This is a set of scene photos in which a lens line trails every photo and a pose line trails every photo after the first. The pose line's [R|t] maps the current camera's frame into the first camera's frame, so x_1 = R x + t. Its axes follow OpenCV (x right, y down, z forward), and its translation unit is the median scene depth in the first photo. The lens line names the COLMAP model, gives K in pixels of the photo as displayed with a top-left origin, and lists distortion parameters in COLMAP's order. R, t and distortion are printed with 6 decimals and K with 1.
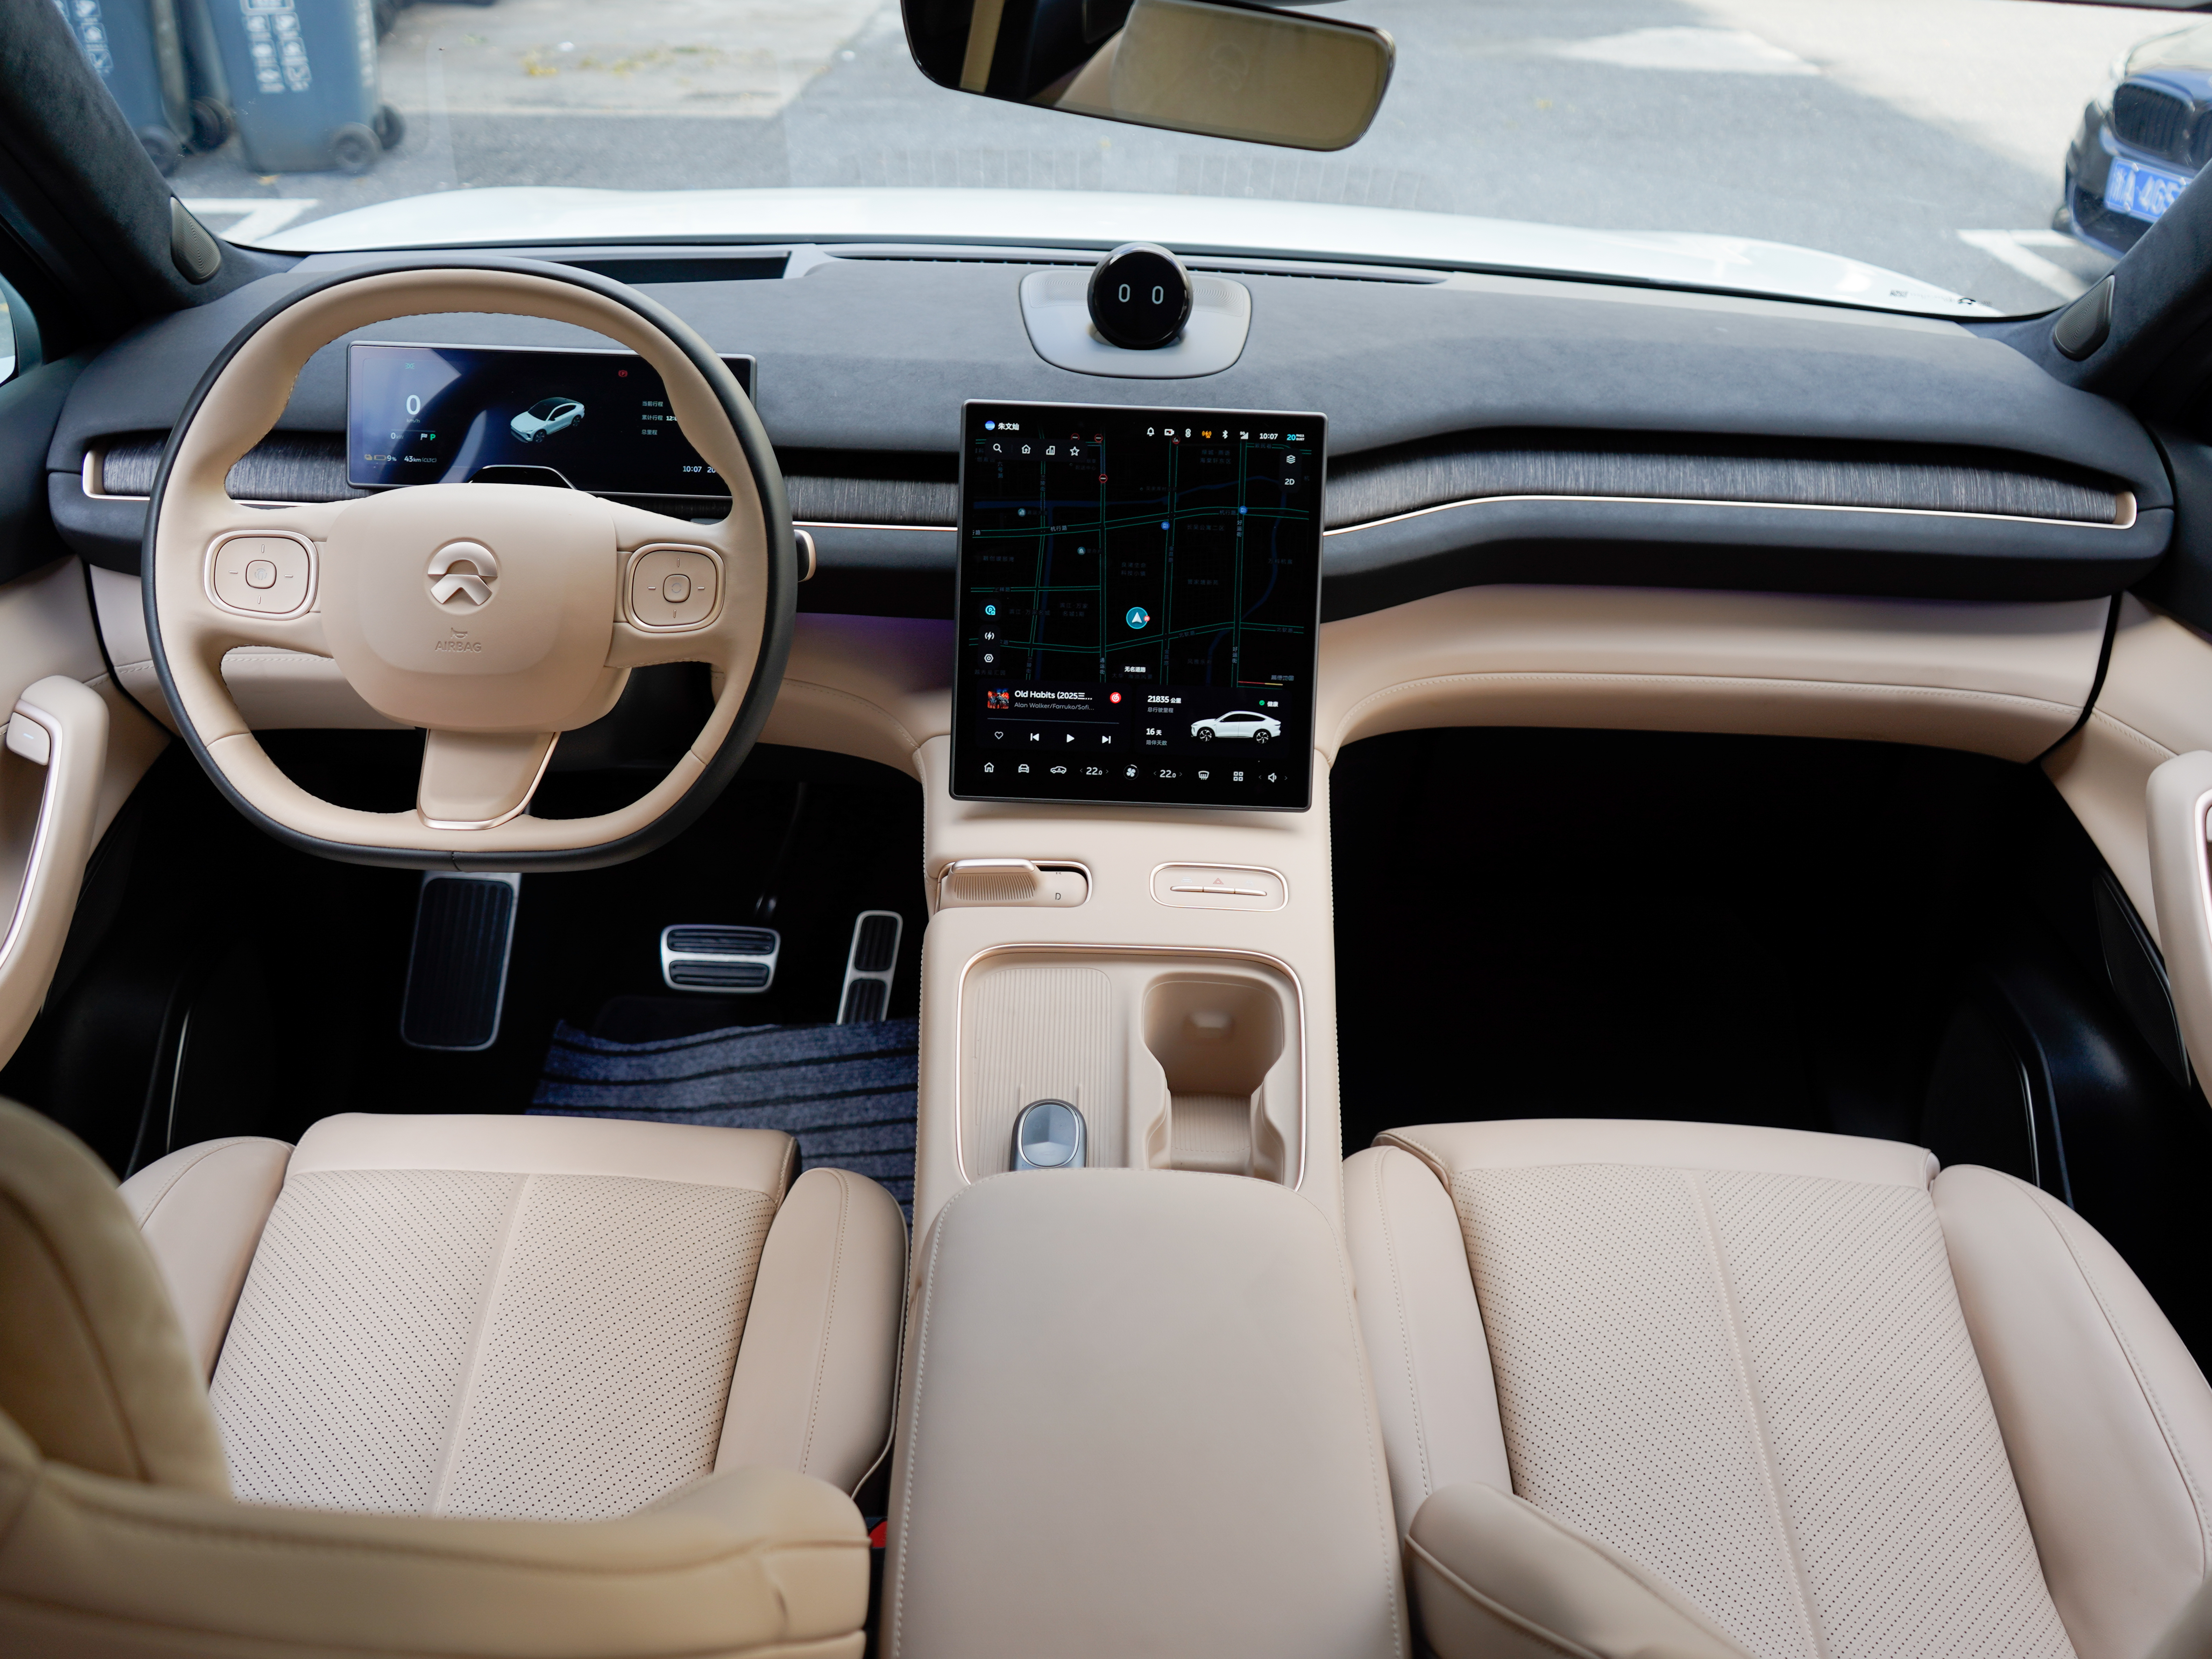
lens RADIAL K [[2056.3, 0, 1076.6], [0, 2056.3, 812.3], [0, 0, 1]] dist [-0.007149, -0.003695]
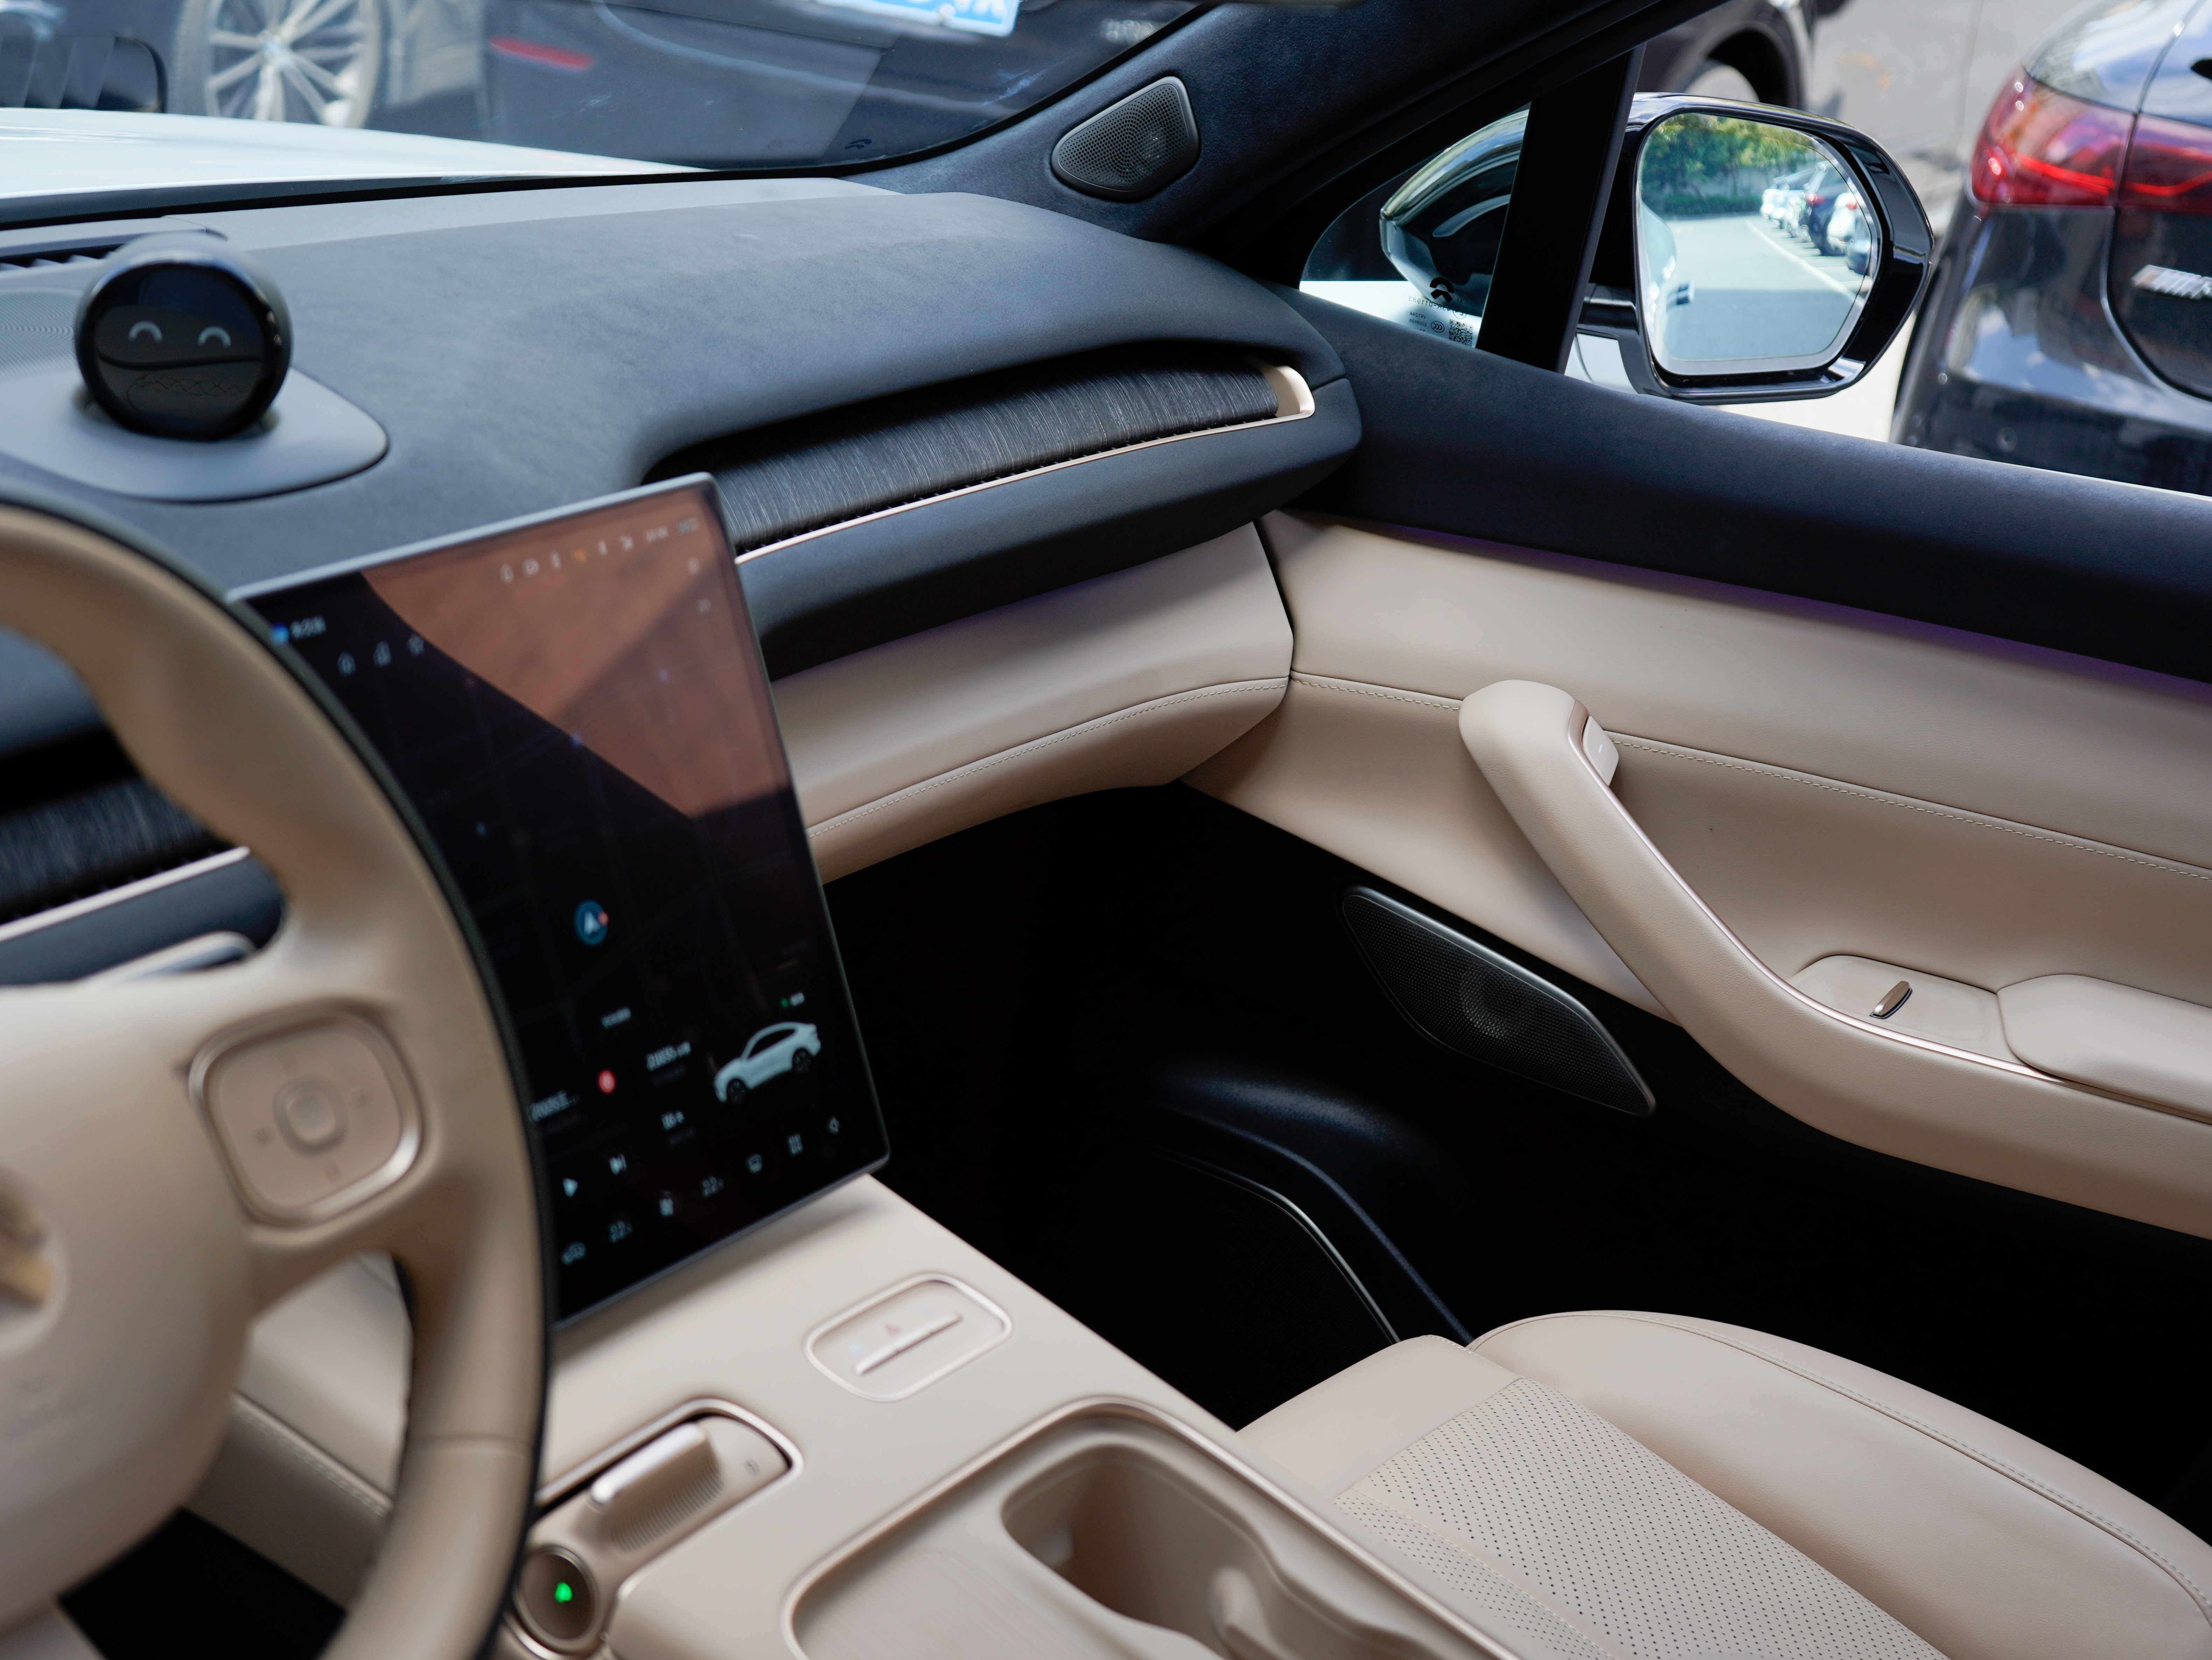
lens RADIAL K [[3628.5, 0, 1111.3], [0, 3628.5, 835.6], [0, 0, 1]] dist [-0.175061, 5.822363]
pose [[0.555784, -0.274920, 0.784552, -0.599704], [0.317884, 0.942297, 0.105004, -0.167009], [-0.768149, 0.191037, 0.611107, 0.331700]]
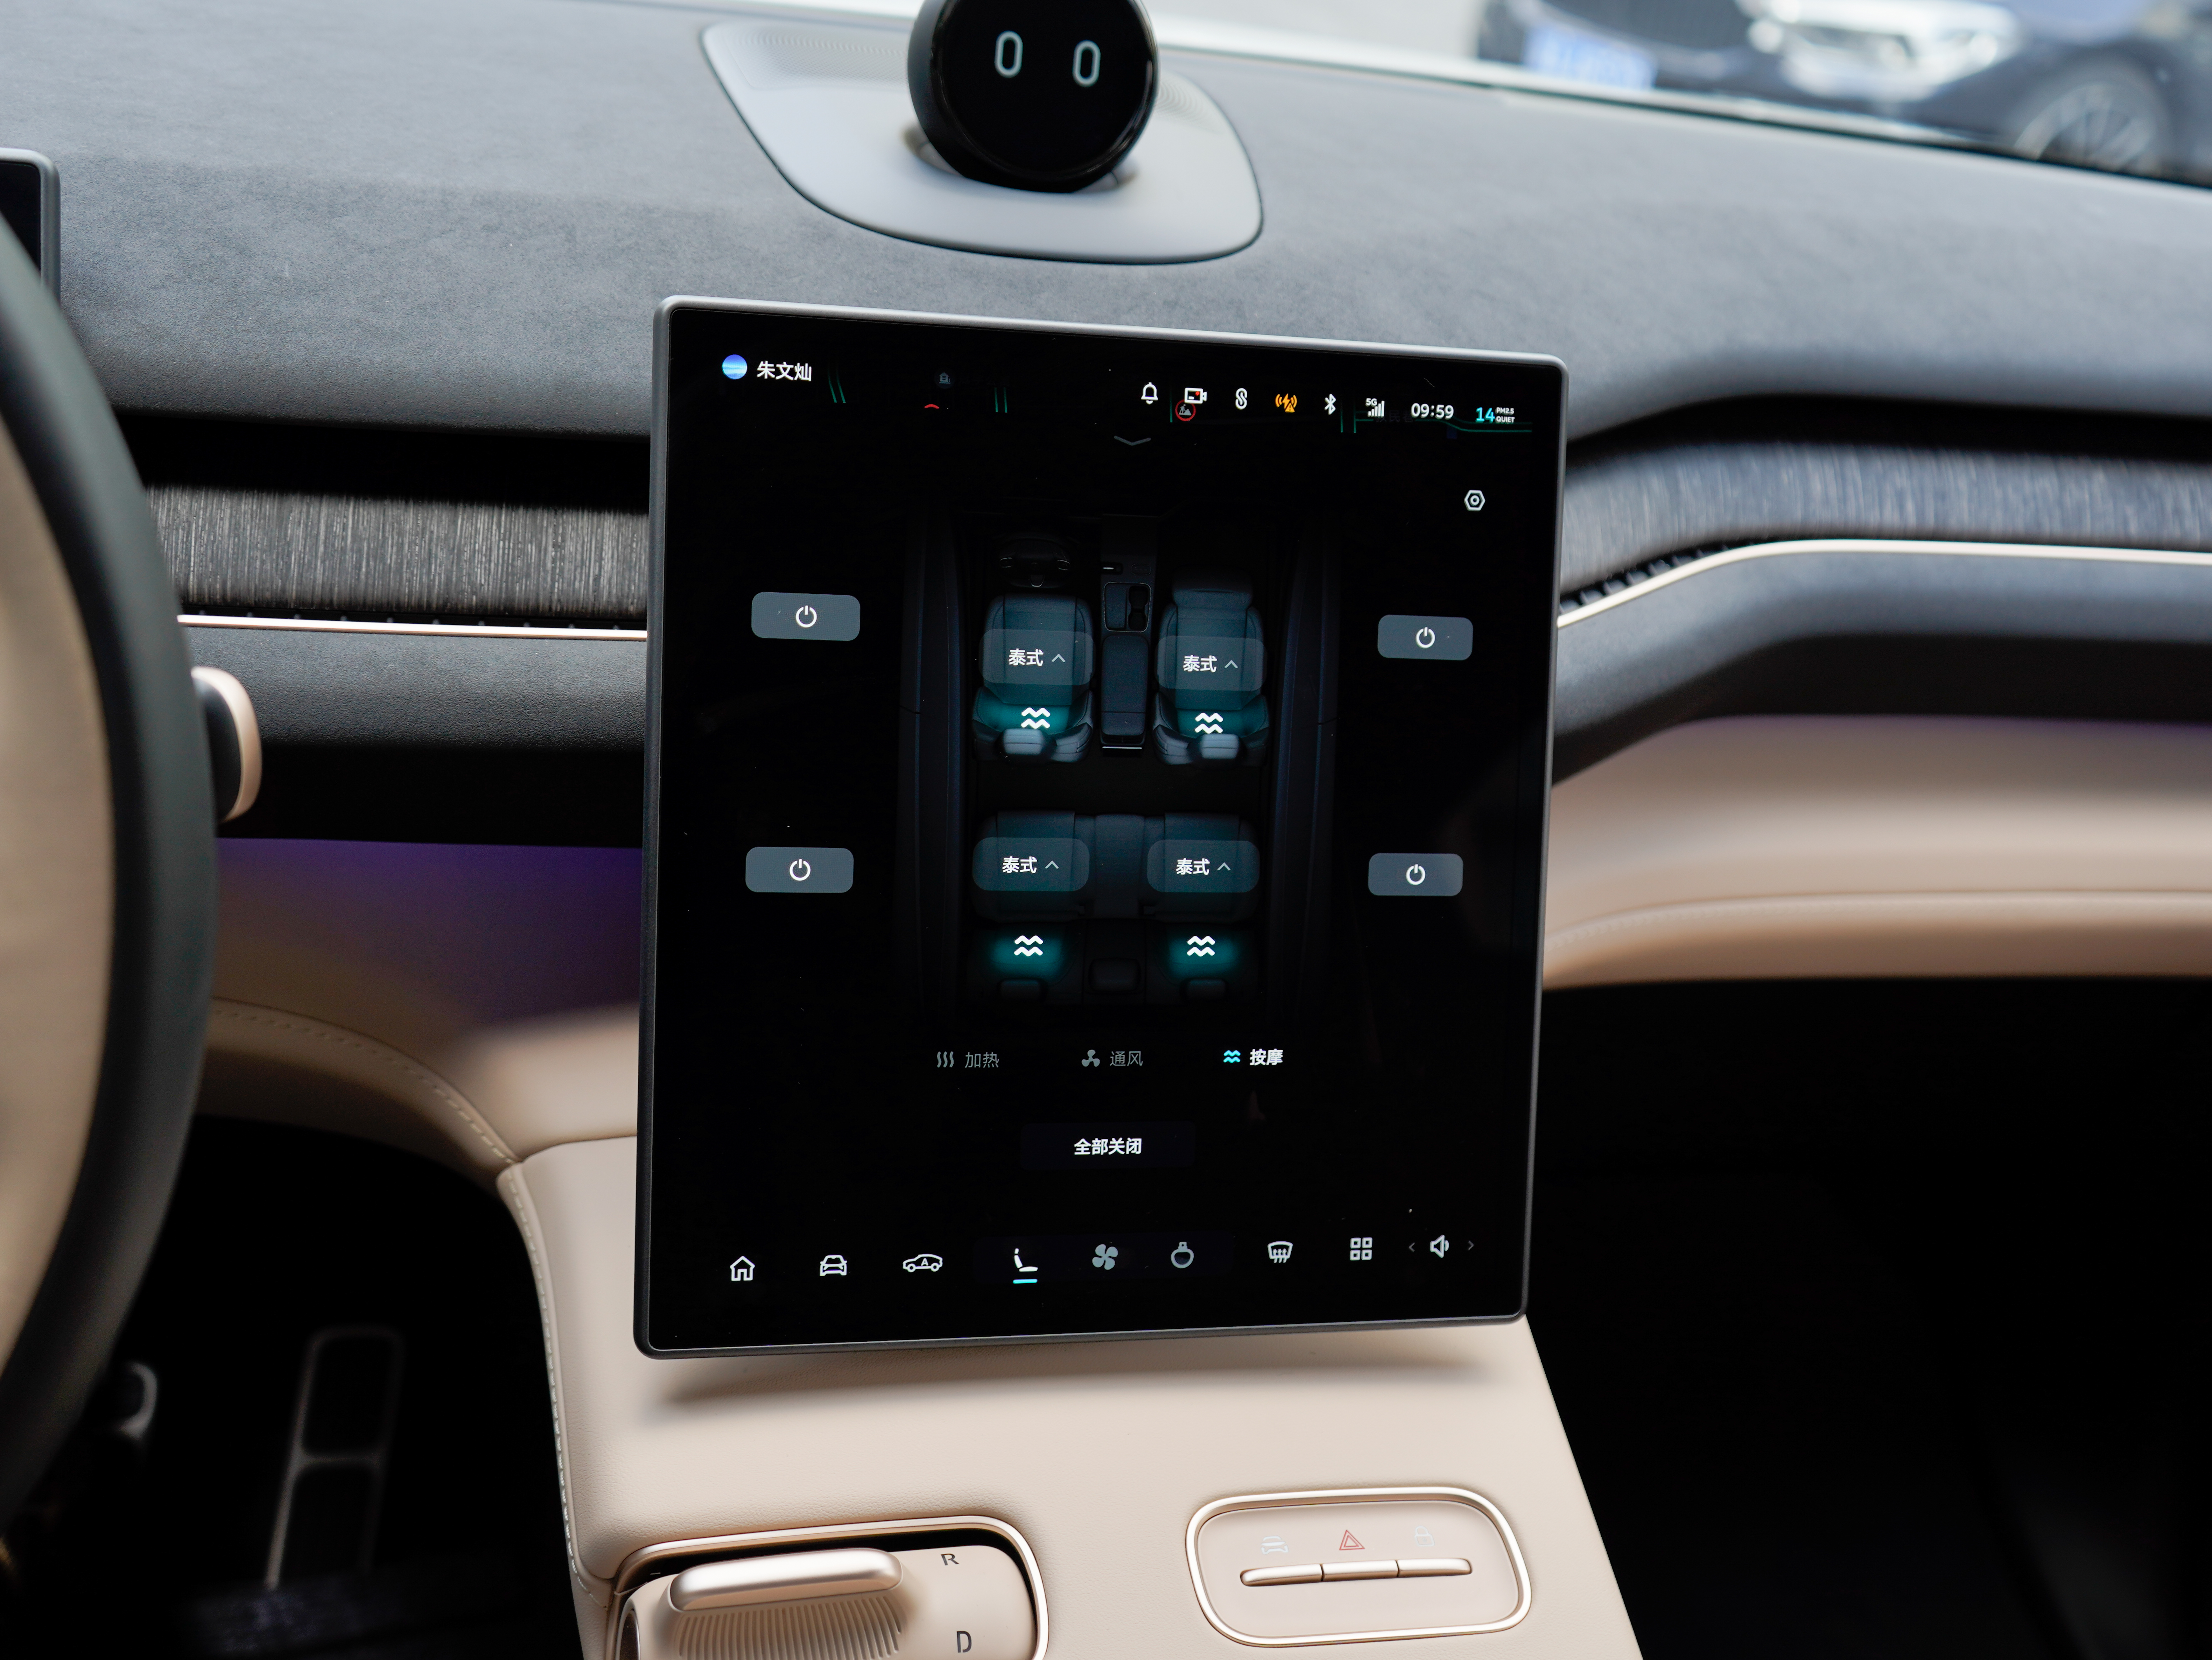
lens RADIAL K [[2431.4, 0, 1106.0], [0, 2431.4, 830.0], [0, 0, 1]] dist [-0.000868, 0.017346]
pose [[0.970211, -0.021532, 0.241303, -0.083098], [0.020532, 0.999767, 0.006660, -0.103375], [-0.241391, -0.001508, 0.970427, 0.542713]]
